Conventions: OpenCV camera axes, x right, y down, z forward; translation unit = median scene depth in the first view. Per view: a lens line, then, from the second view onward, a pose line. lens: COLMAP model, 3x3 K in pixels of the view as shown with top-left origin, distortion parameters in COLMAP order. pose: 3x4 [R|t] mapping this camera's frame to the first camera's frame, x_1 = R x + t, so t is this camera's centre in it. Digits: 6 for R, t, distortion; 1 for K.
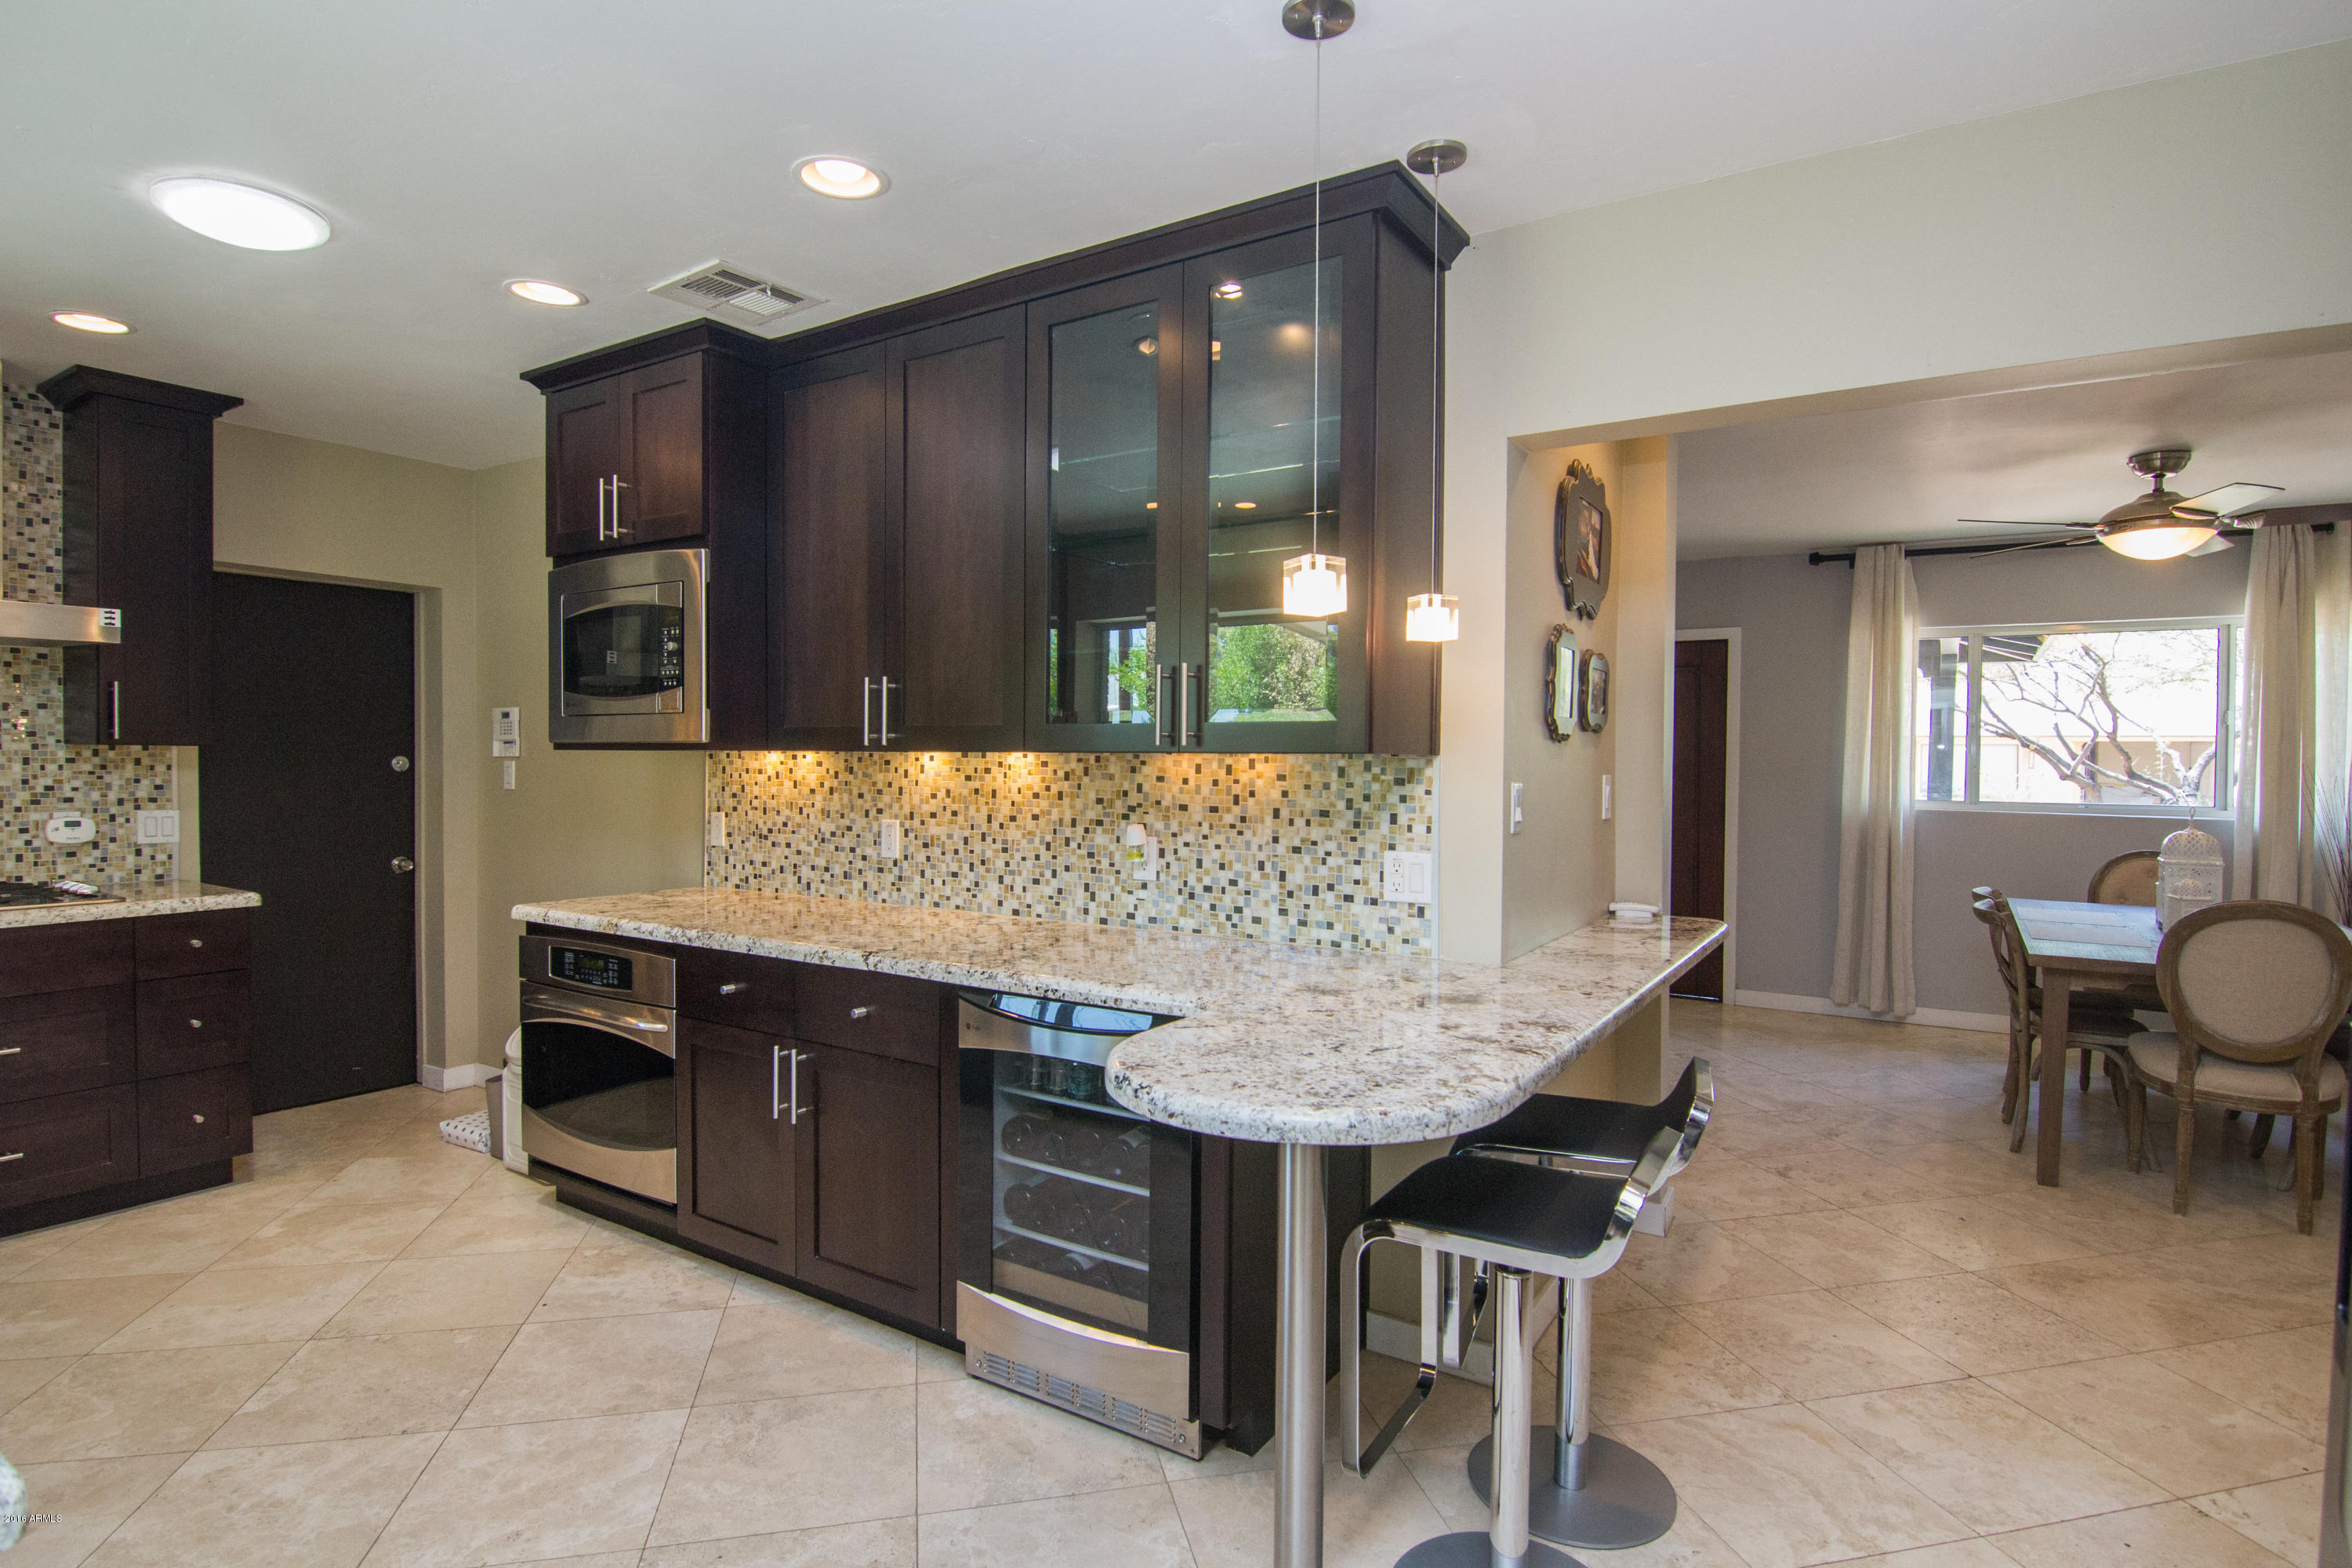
lens RADIAL K [[1201.8, 0, 1177.8], [0, 1201.8, 780.5], [0, 0, 1]] dist [-0.000705, -0.015528]
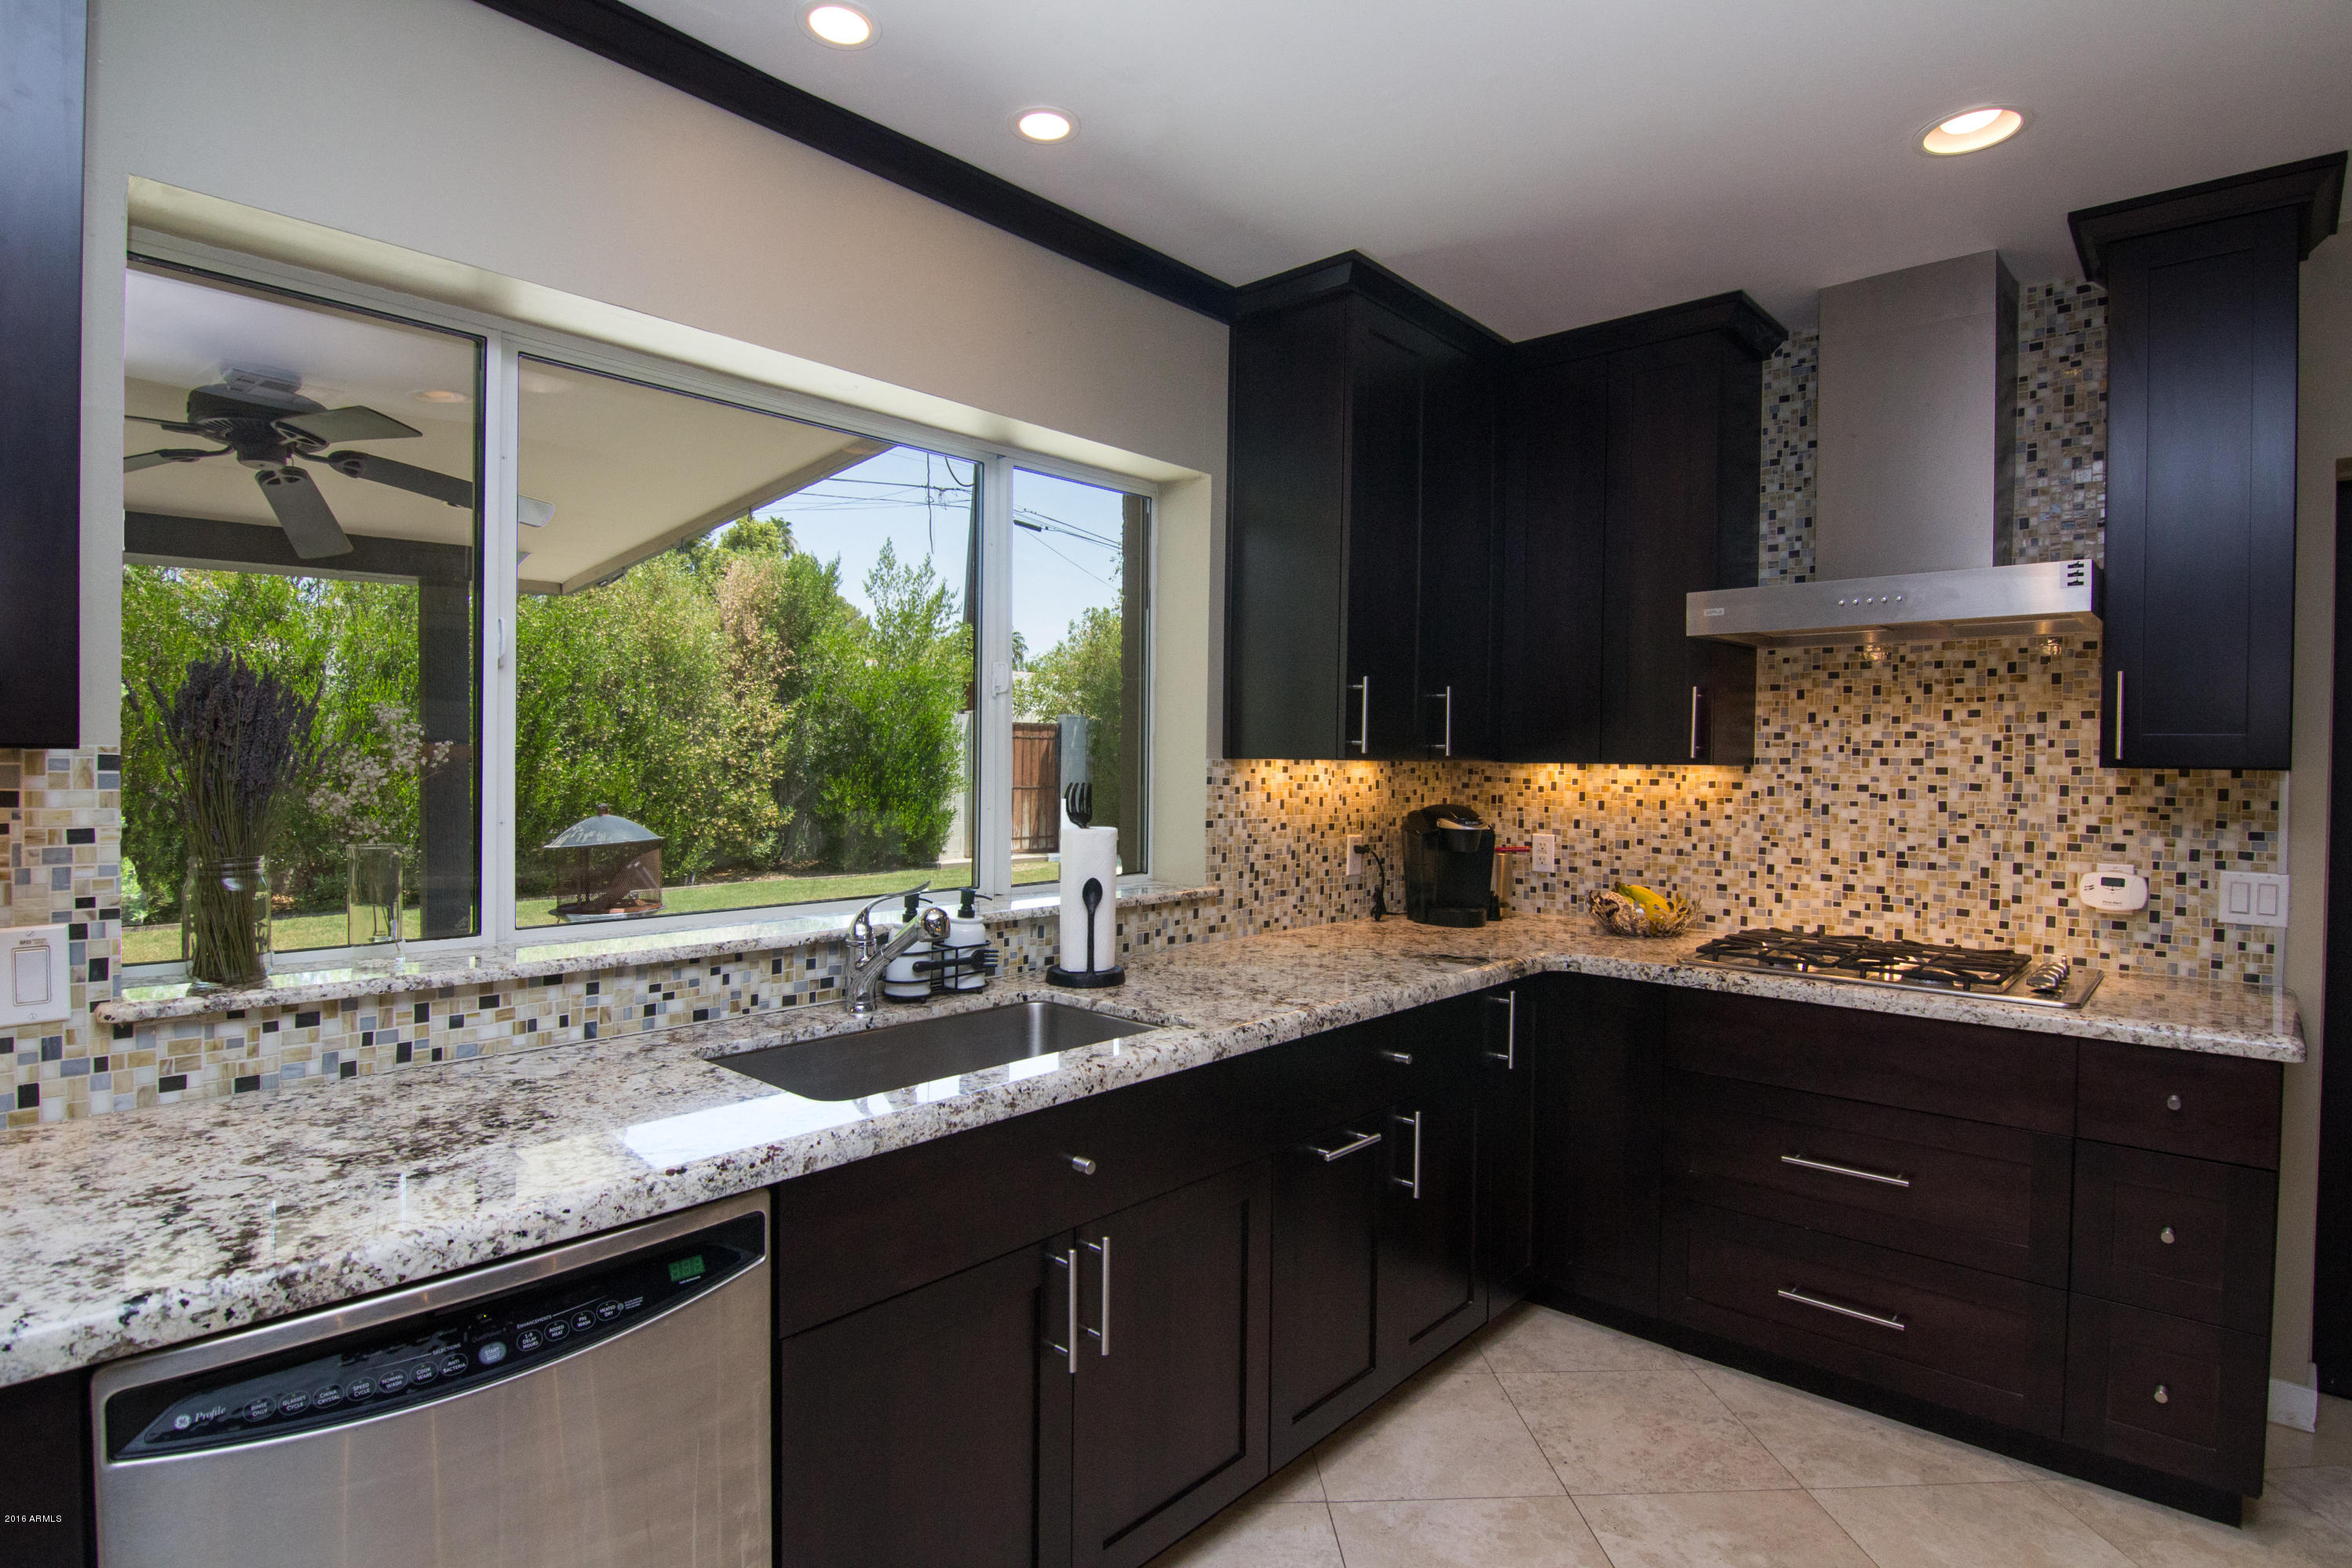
lens RADIAL K [[1201.8, 0, 1177.8], [0, 1201.8, 780.5], [0, 0, 1]] dist [-0.000705, -0.015528]
pose [[-0.155874, 0.007388, -0.987749, -0.163225], [-0.033960, 0.999341, 0.012834, -0.014053], [0.987193, 0.035545, -0.155520, 0.596426]]
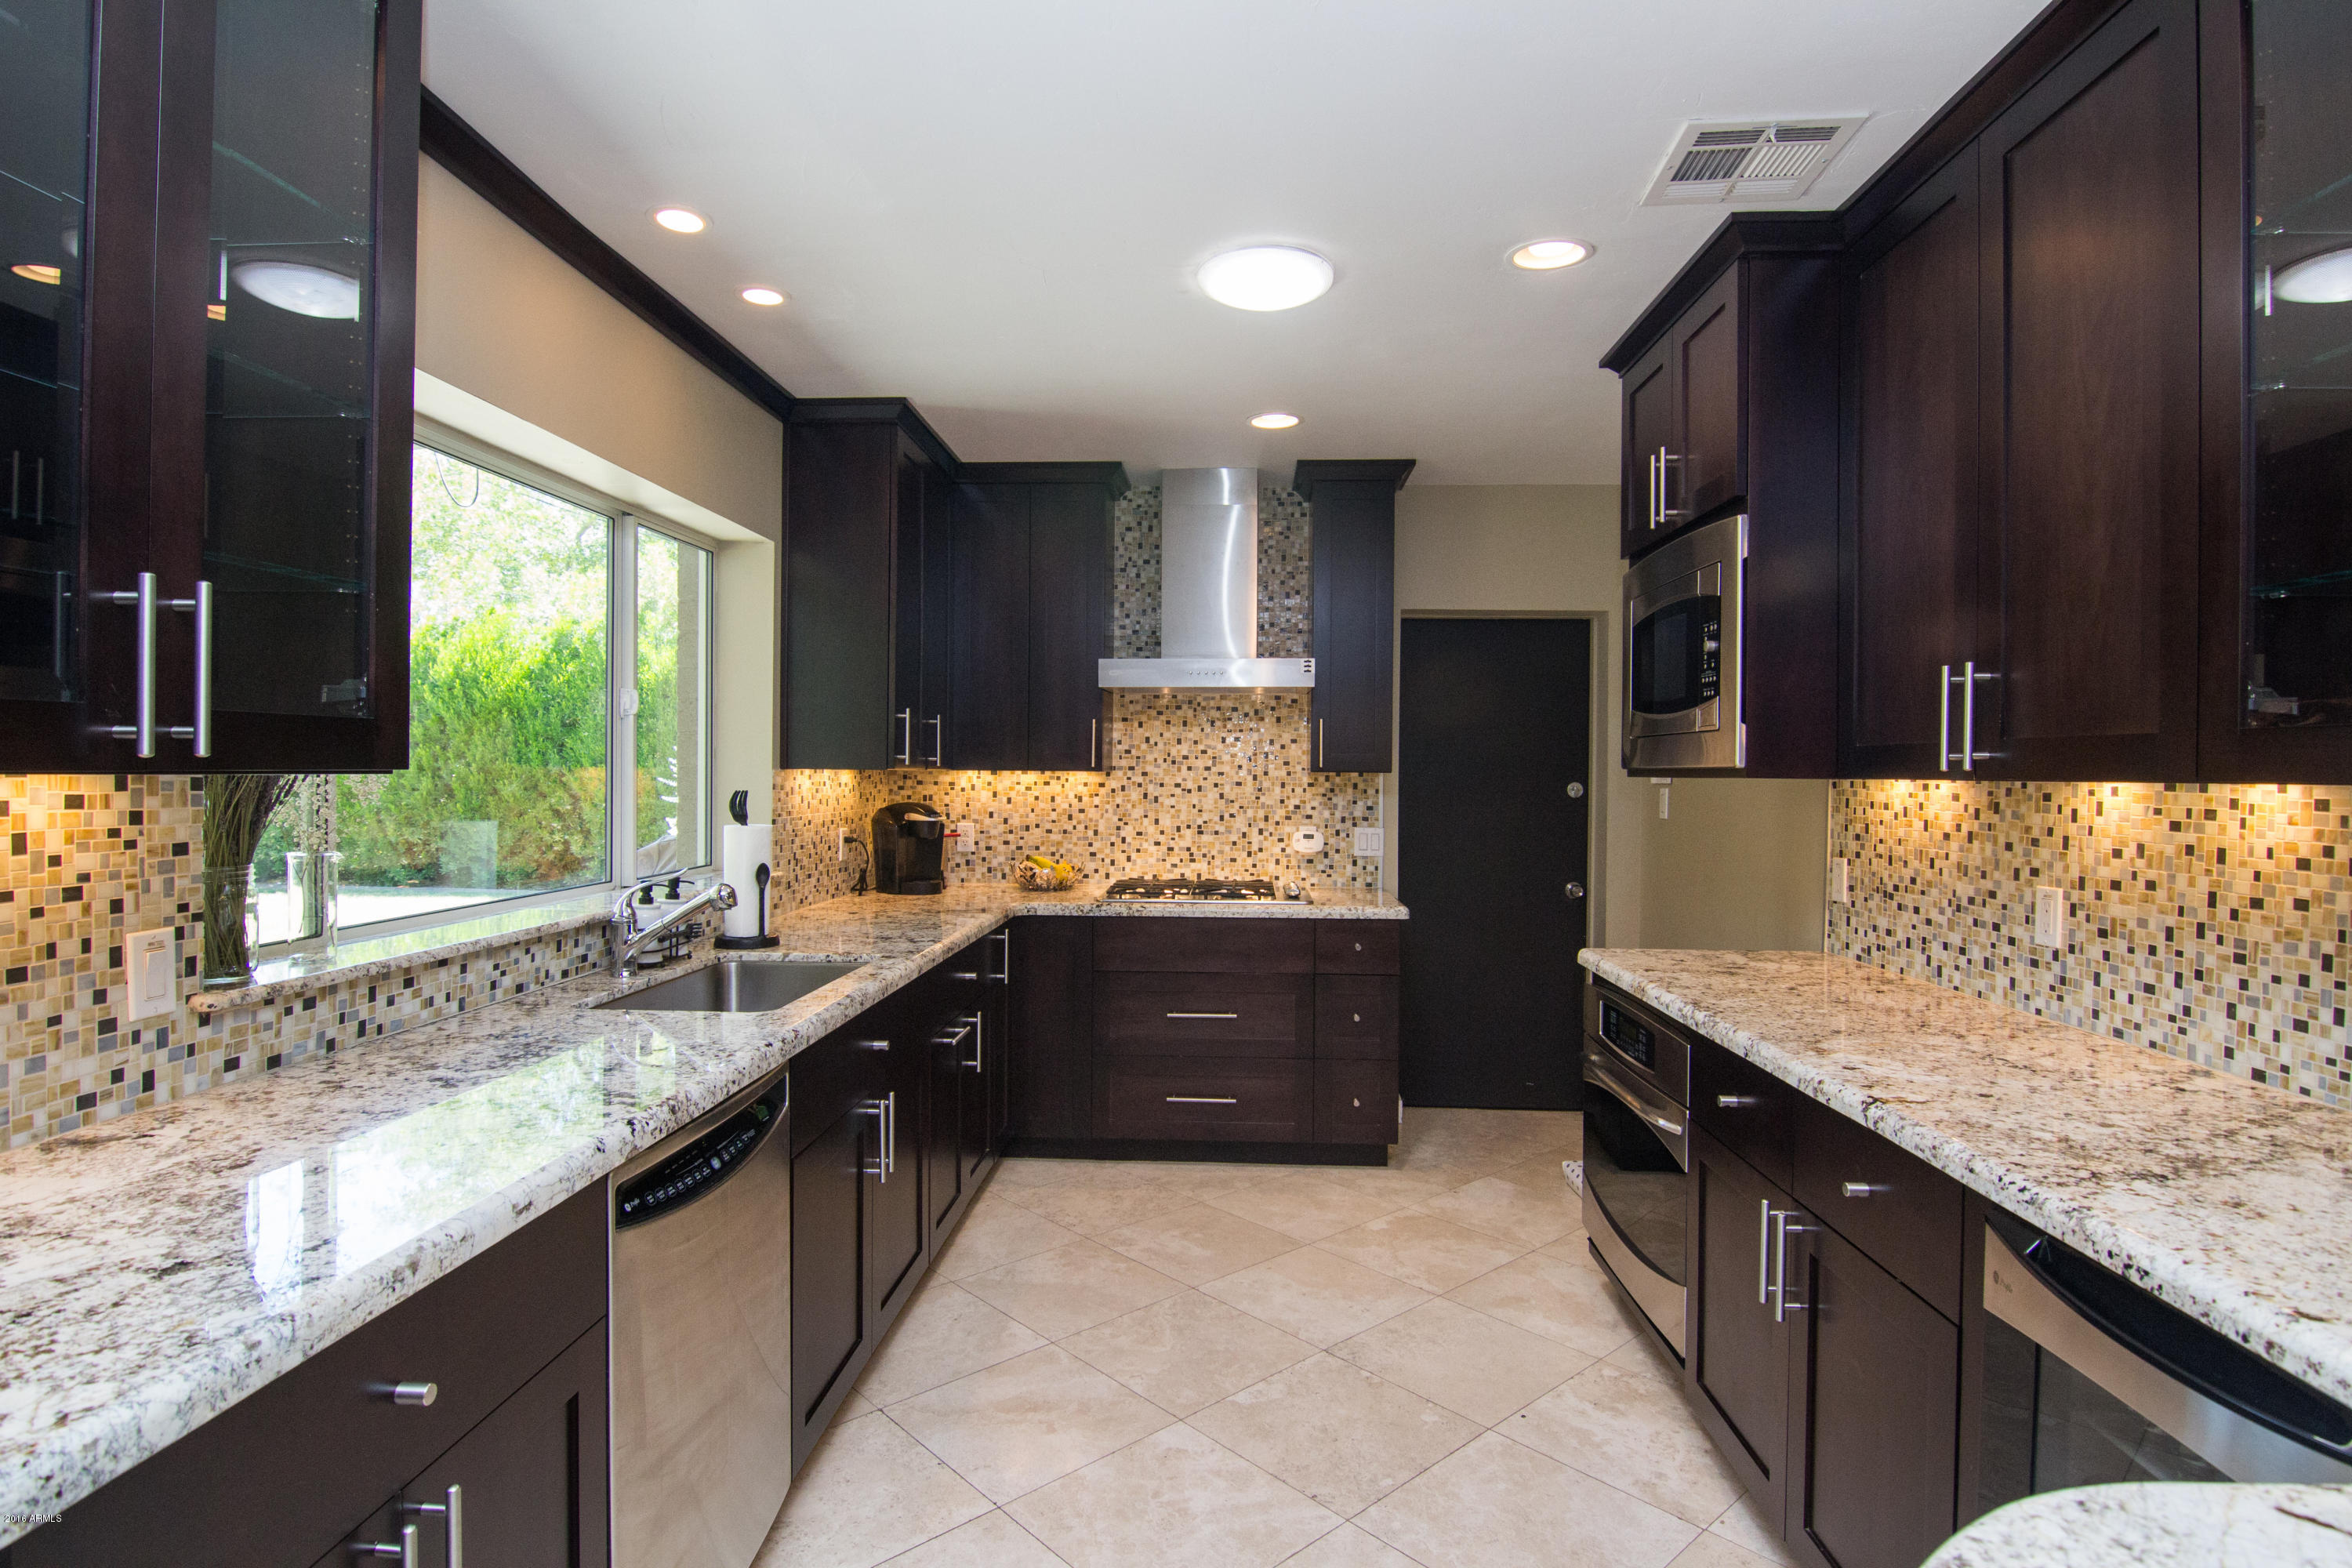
lens RADIAL K [[1201.8, 0, 1177.8], [0, 1201.8, 780.5], [0, 0, 1]] dist [-0.000705, -0.015528]
pose [[0.498432, 0.003655, -0.866921, 0.080956], [-0.021720, 0.999730, -0.008273, -0.008539], [0.866657, 0.022953, 0.498377, 0.277979]]
